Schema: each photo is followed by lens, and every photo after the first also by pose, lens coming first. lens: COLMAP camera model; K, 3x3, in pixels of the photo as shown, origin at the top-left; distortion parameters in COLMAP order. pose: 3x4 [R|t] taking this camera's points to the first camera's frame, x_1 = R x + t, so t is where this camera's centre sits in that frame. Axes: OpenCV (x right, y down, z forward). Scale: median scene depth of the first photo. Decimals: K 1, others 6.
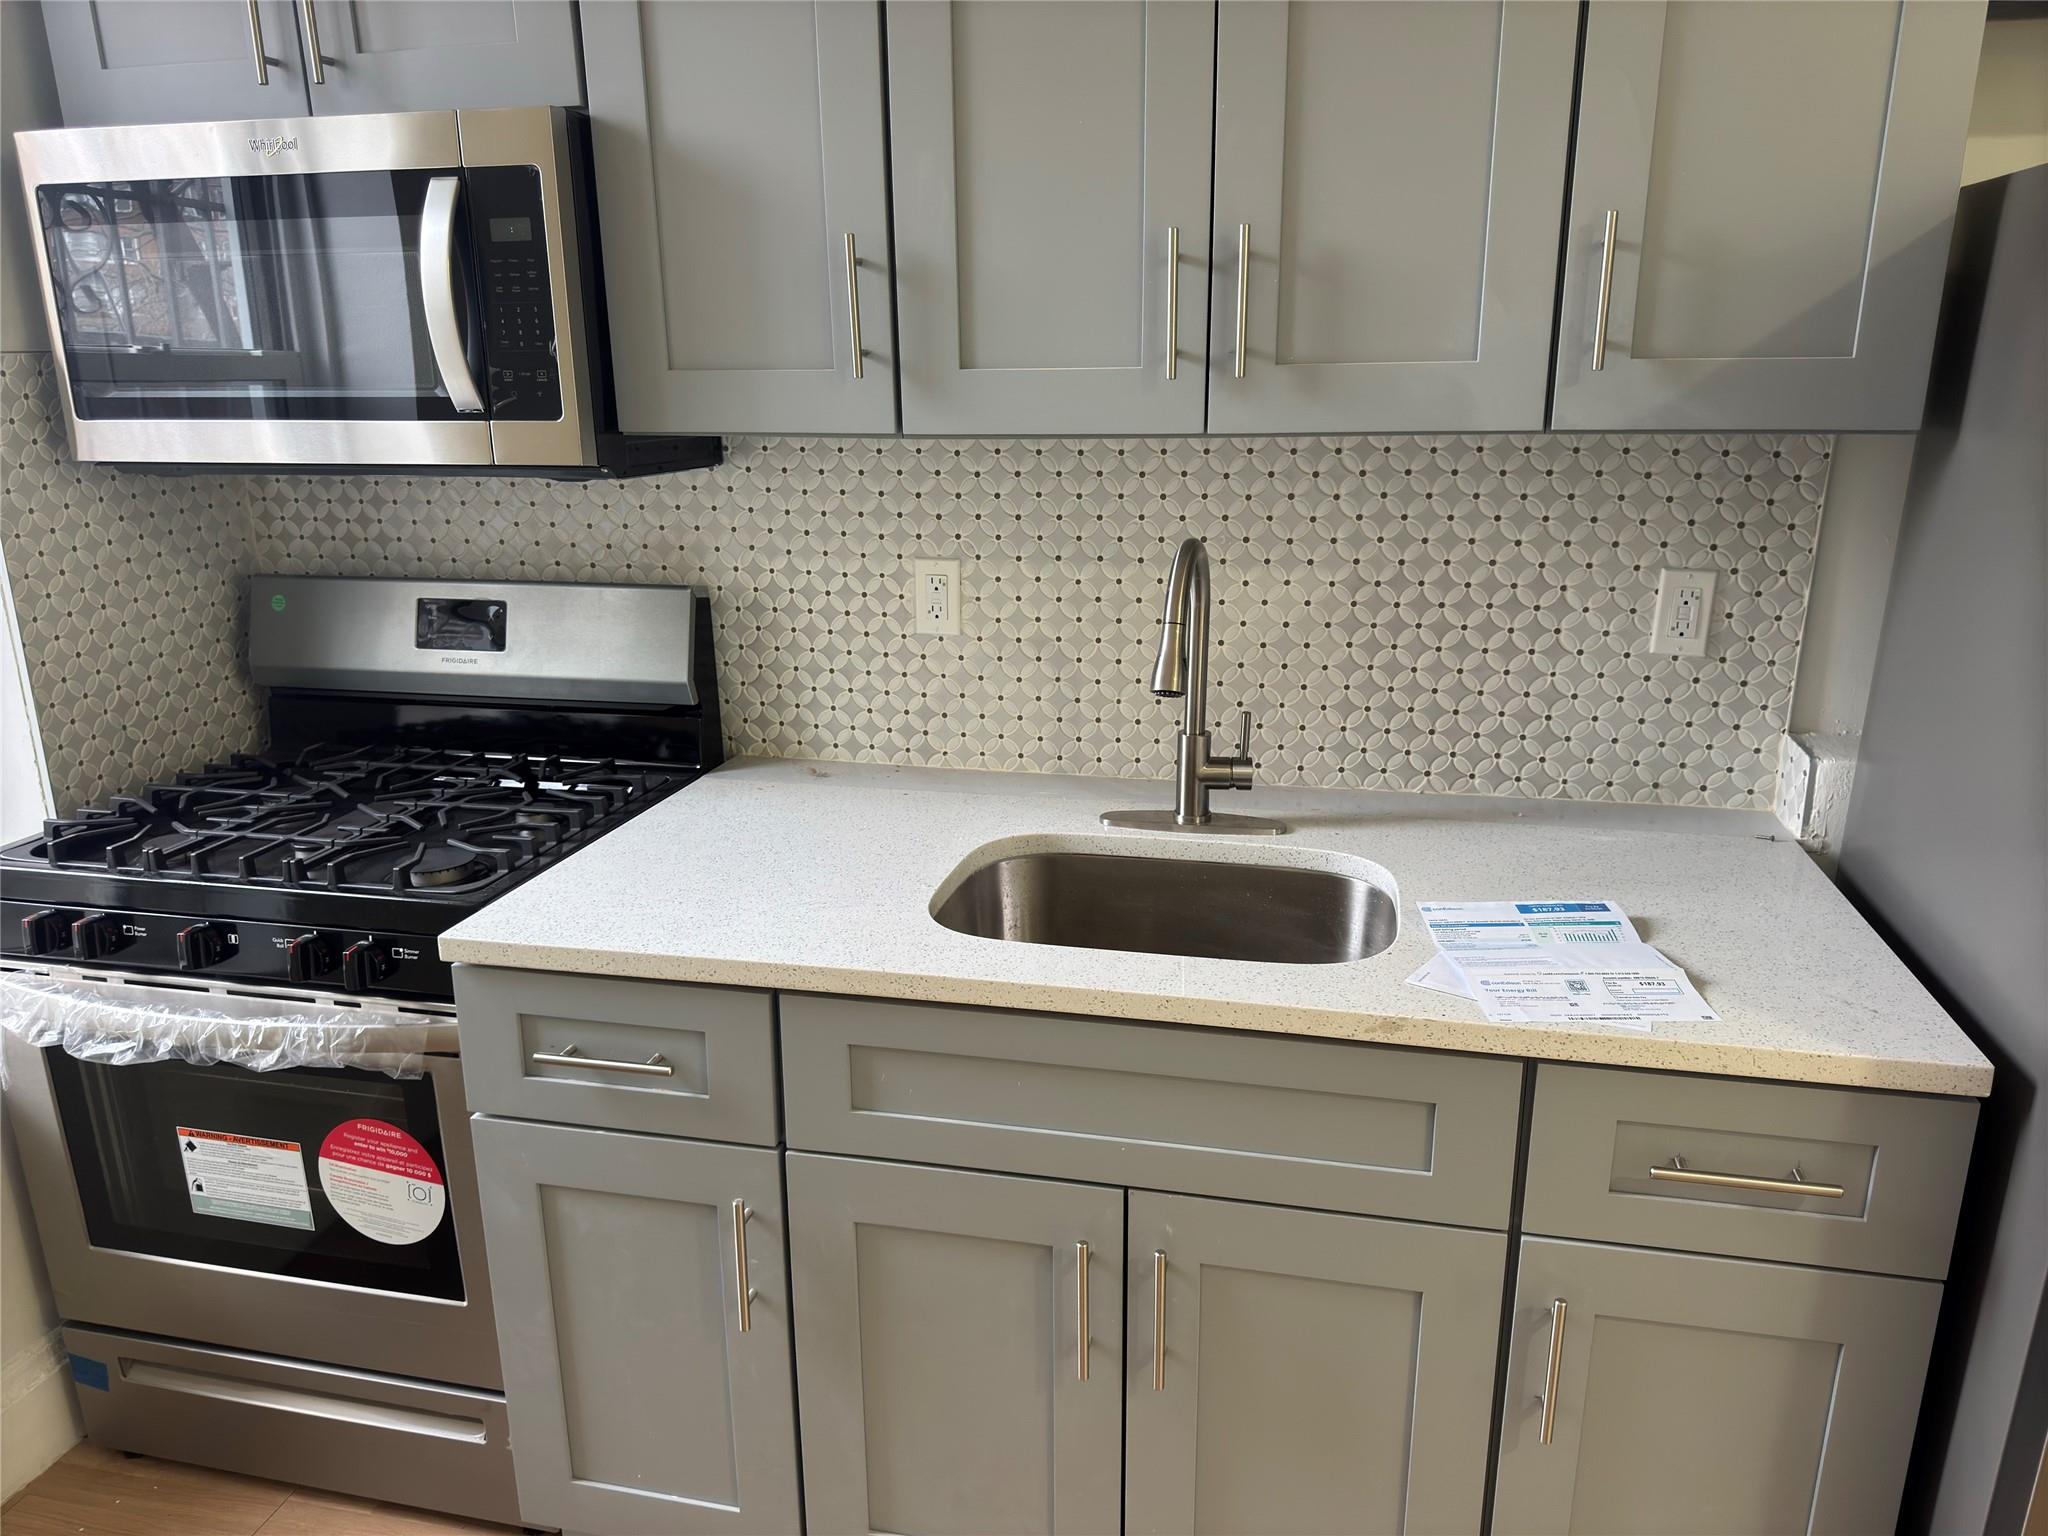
lens RADIAL K [[1449.0, 0, 1042.6], [0, 1449.0, 809.2], [0, 0, 1]] dist [0.041942, -0.047257]
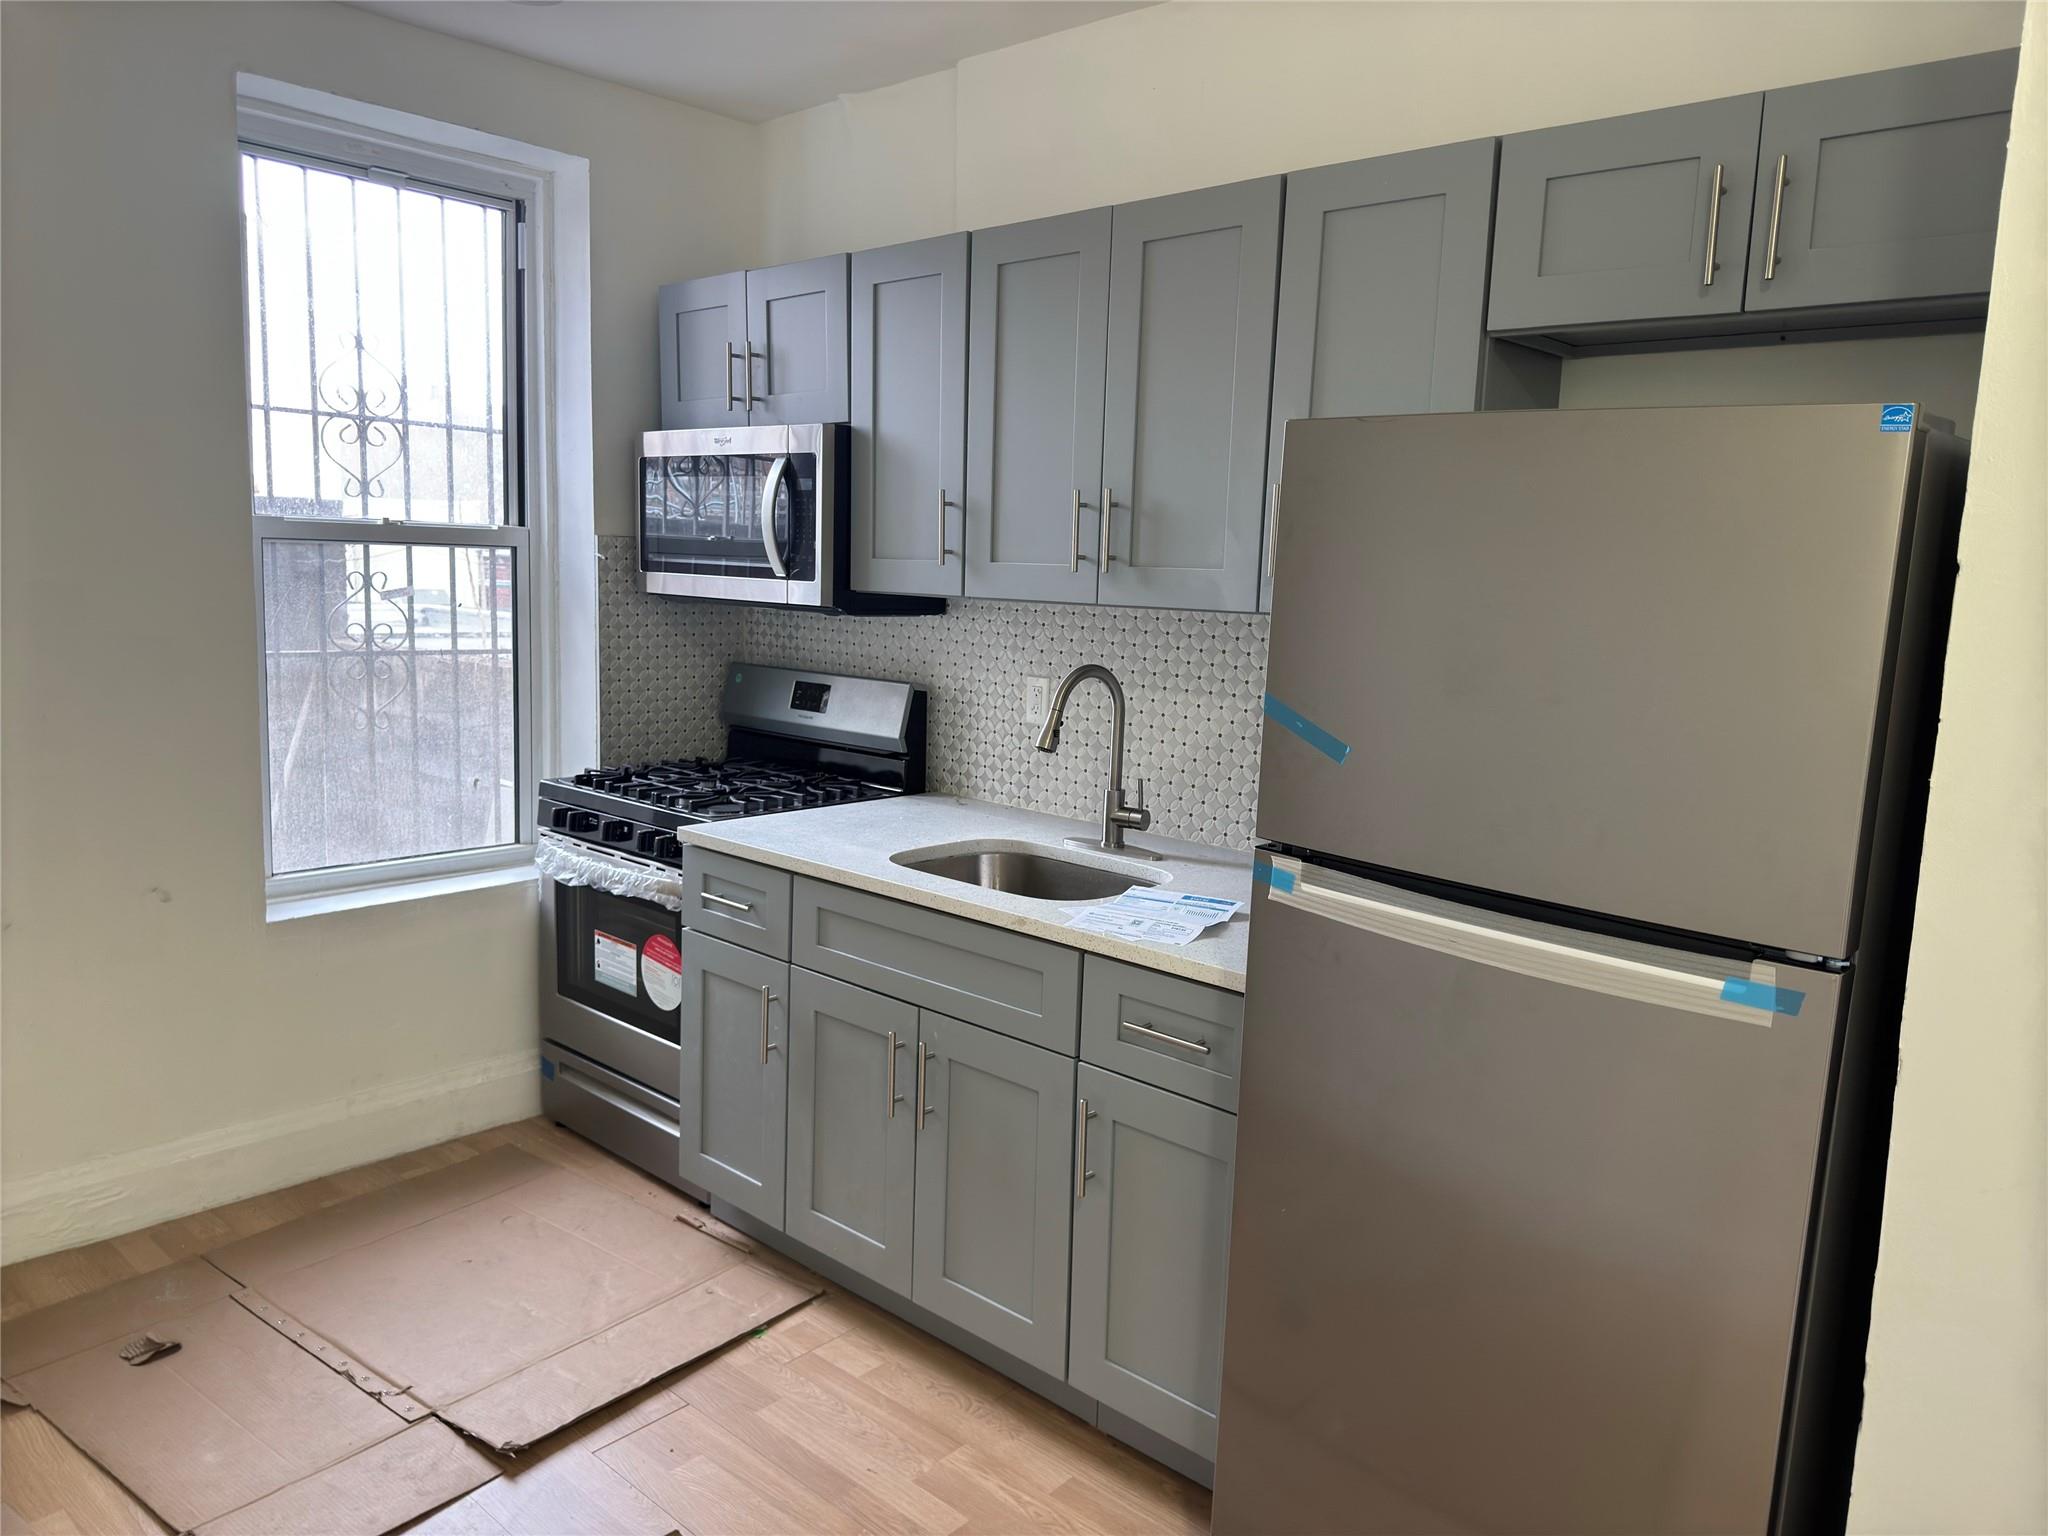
lens RADIAL K [[1449.0, 0, 1030.1], [0, 1449.0, 768.2], [0, 0, 1]] dist [0.041942, -0.047257]
pose [[0.867047, 0.106974, -0.486607, 0.786718], [-0.181620, 0.977336, -0.108762, 0.112401], [0.463944, 0.182679, 0.866824, -0.413108]]
